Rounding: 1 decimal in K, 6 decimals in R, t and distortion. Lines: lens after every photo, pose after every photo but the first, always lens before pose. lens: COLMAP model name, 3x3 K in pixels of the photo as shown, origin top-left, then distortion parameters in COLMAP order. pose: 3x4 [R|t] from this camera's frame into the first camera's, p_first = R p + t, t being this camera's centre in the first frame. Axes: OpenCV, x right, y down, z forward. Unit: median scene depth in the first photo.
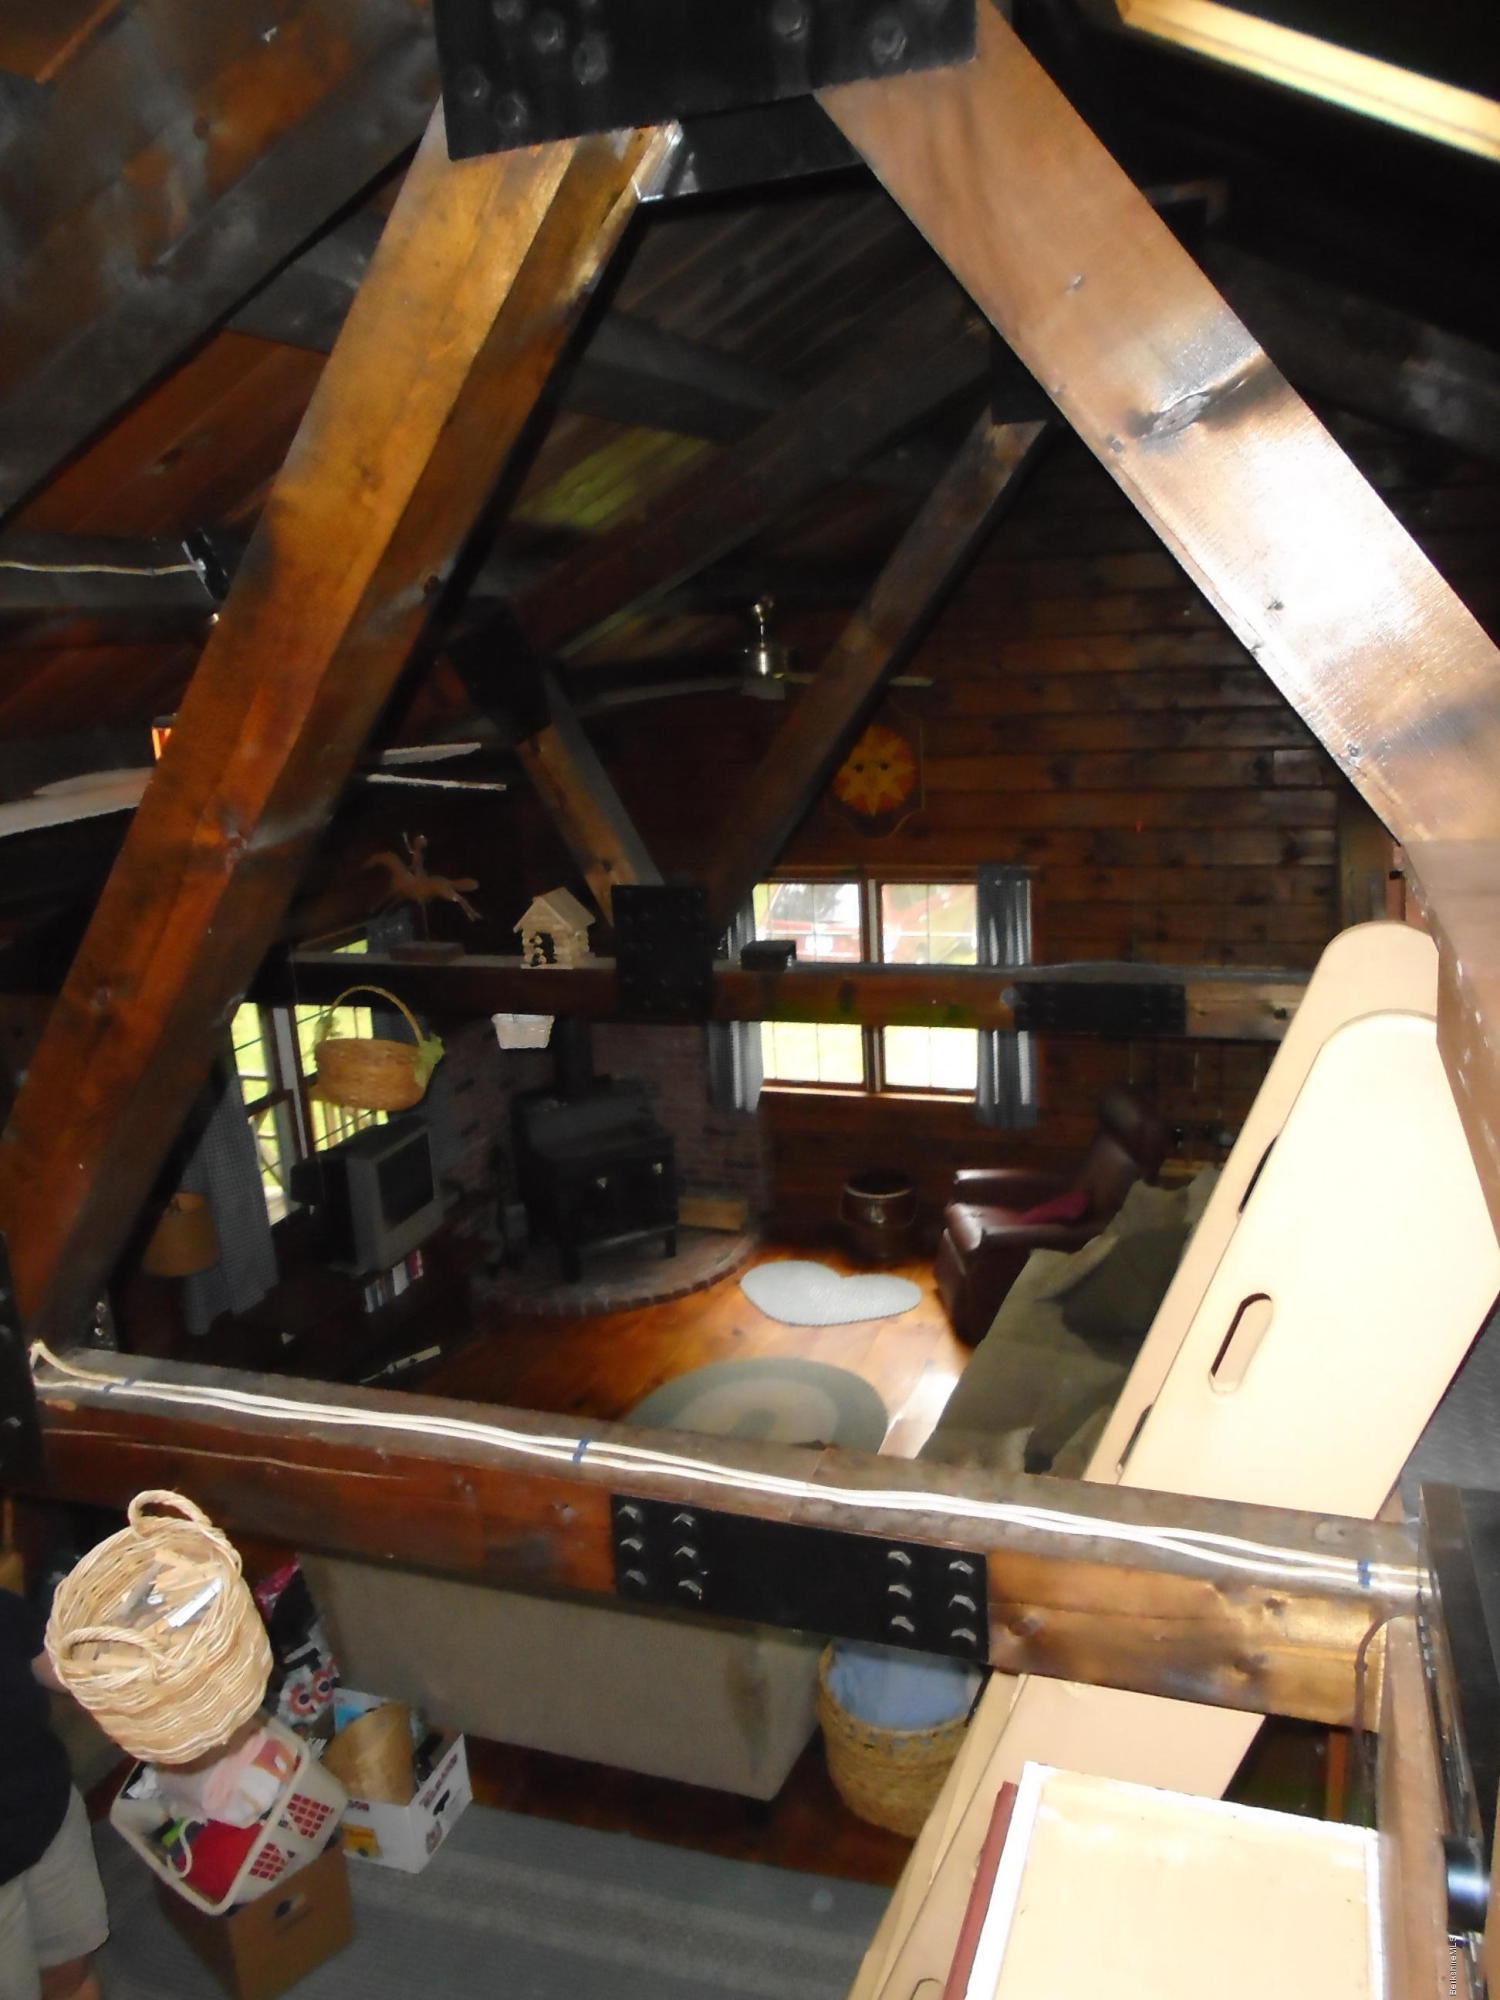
lens RADIAL K [[1469.7, 0, 811.1], [0, 1469.7, 1010.5], [0, 0, 1]] dist [-0.020101, 0.004172]
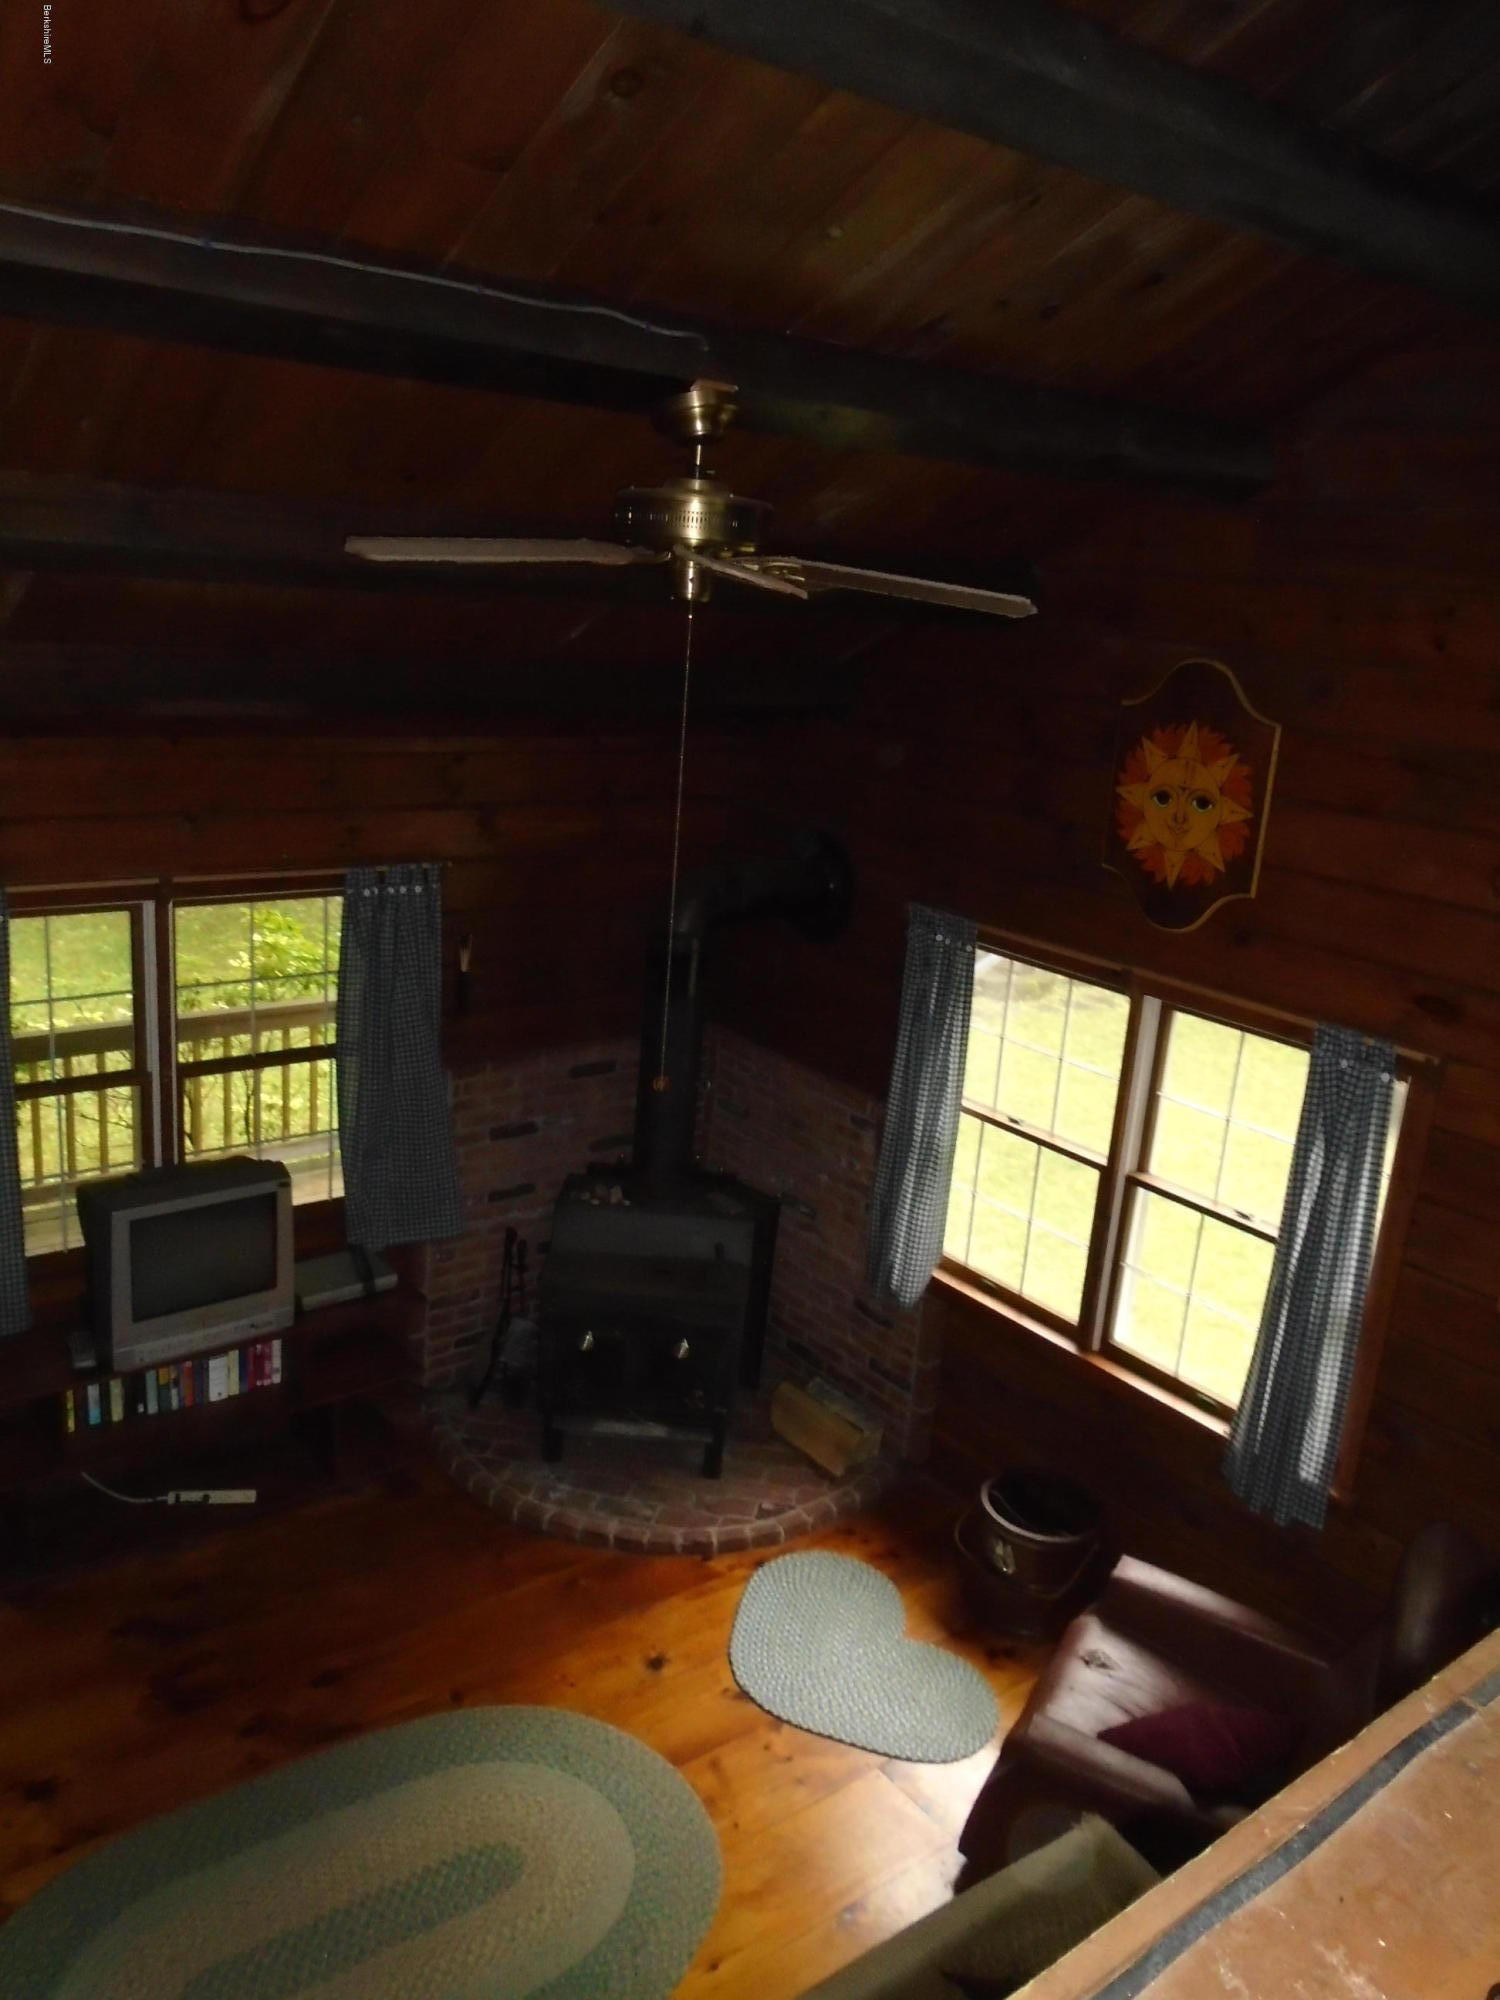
lens RADIAL K [[1525.3, 0, 807.5], [0, 1525.3, 1009.8], [0, 0, 1]] dist [-0.004329, 0.003549]
pose [[0.840433, 0.260914, -0.474970, 0.218467], [-0.259139, 0.963255, 0.070610, -0.094744], [0.475940, 0.063740, 0.877165, 0.441786]]
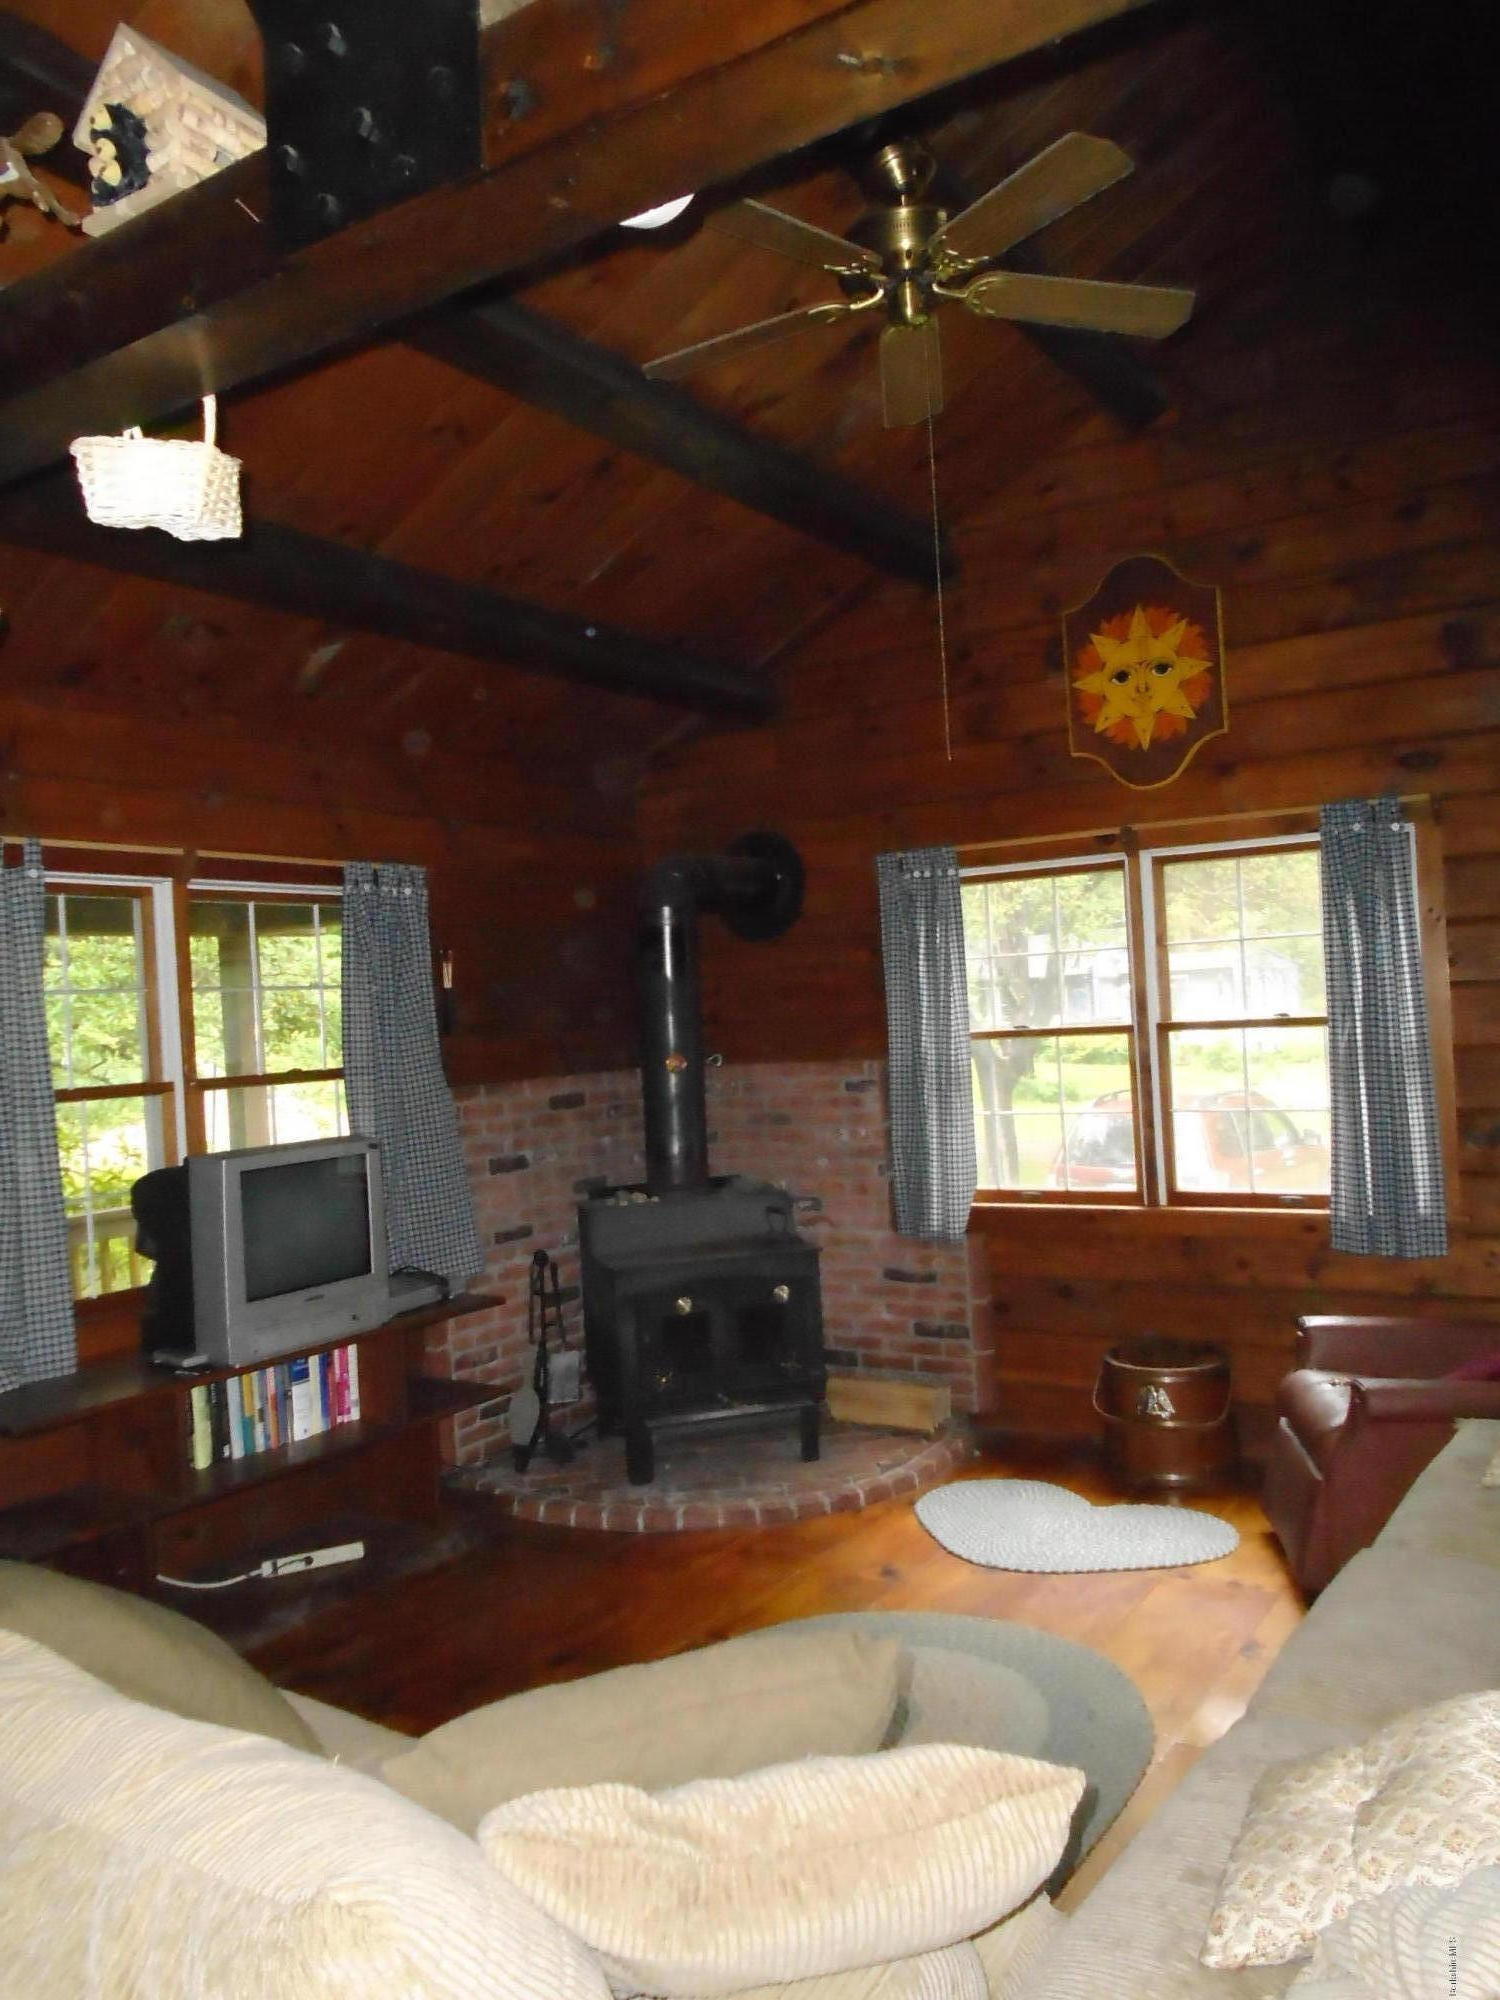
lens RADIAL K [[1469.7, 0, 811.1], [0, 1469.7, 1010.5], [0, 0, 1]] dist [-0.020101, 0.004172]
pose [[0.977657, -0.005386, -0.210137, 0.034399], [-0.046255, 0.969656, -0.240056, 0.140603], [0.205053, 0.244413, 0.947742, 0.404065]]
